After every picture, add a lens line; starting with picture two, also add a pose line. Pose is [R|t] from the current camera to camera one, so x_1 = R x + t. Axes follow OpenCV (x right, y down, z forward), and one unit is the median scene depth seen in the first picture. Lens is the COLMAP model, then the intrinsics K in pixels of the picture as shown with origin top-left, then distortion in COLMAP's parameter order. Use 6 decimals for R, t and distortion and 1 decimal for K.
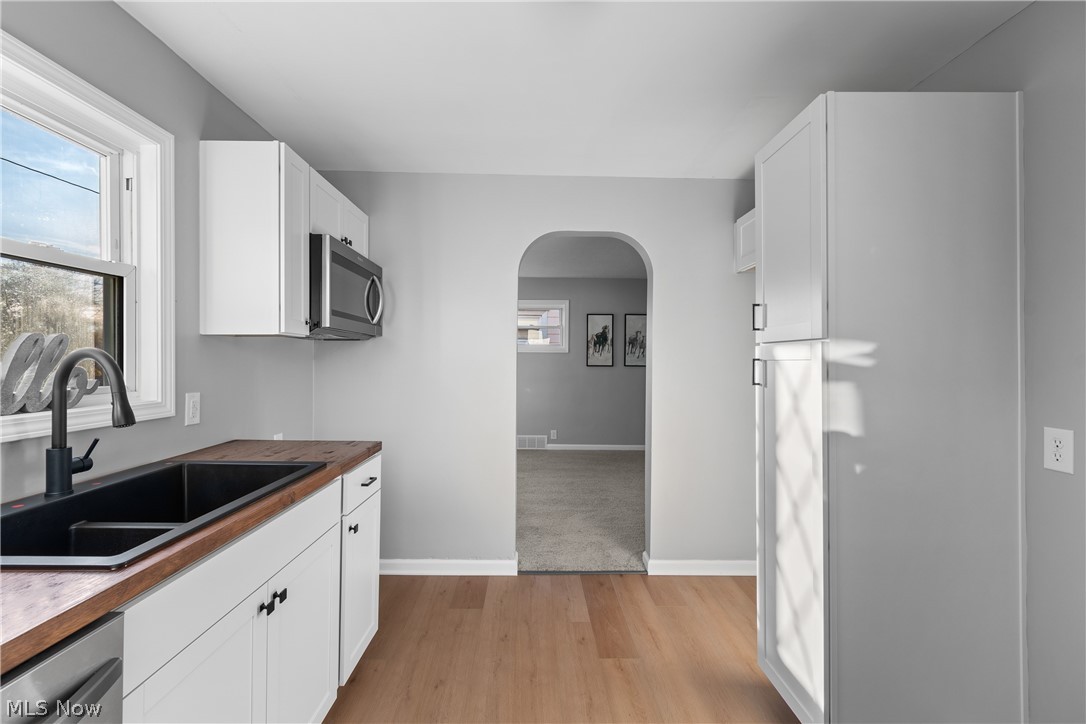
lens RADIAL K [[481.1, 0, 543.0], [0, 481.1, 362.0], [0, 0, 1]] dist [-0.000779, -0.000479]
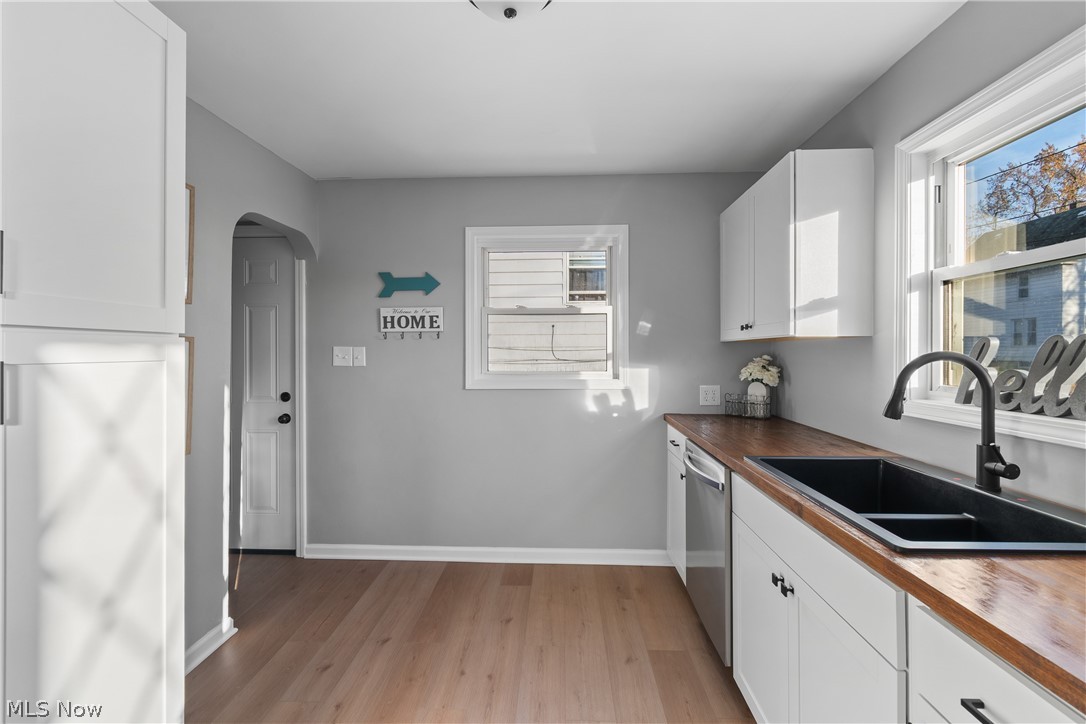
lens RADIAL K [[484.5, 0, 540.2], [0, 484.5, 351.2], [0, 0, 1]] dist [0.001520, -0.000454]
pose [[-0.998137, 0.000557, 0.061016, -0.079638], [0.000671, 0.999998, 0.001839, -0.029946], [-0.061015, 0.001876, -0.998135, 2.089495]]
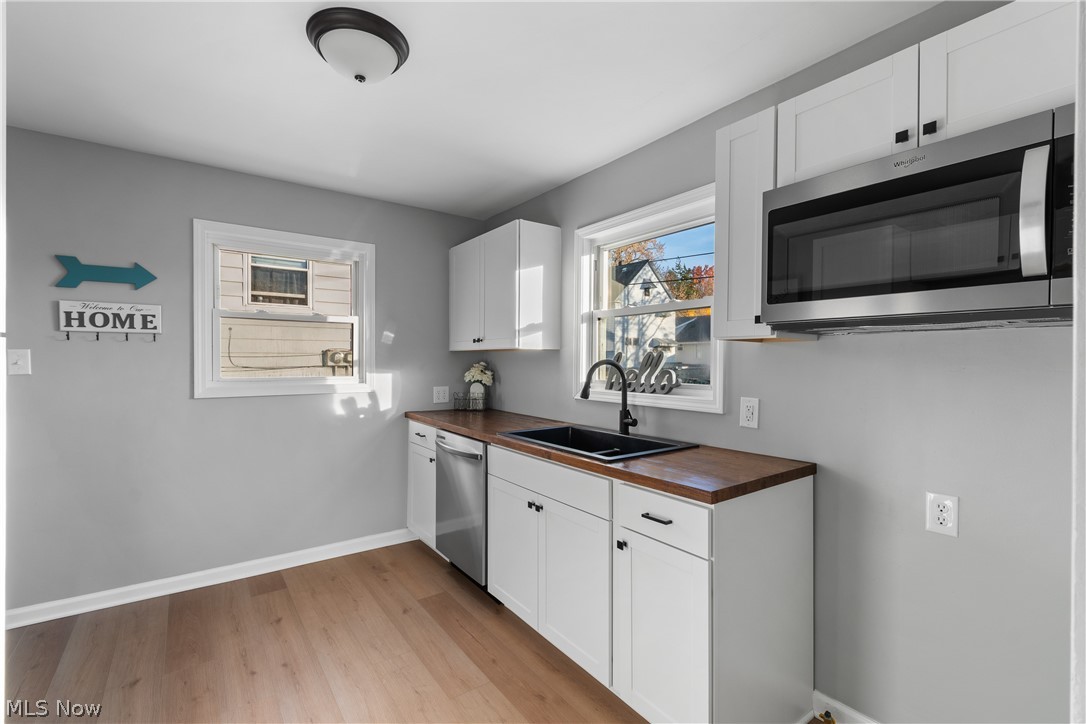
lens RADIAL K [[481.1, 0, 543.0], [0, 481.1, 362.0], [0, 0, 1]] dist [-0.000779, -0.000479]
pose [[-0.815668, -0.003903, -0.578507, 0.389882], [-0.008639, 0.999948, 0.005434, -0.026050], [0.578456, 0.009430, -0.815659, 2.362407]]
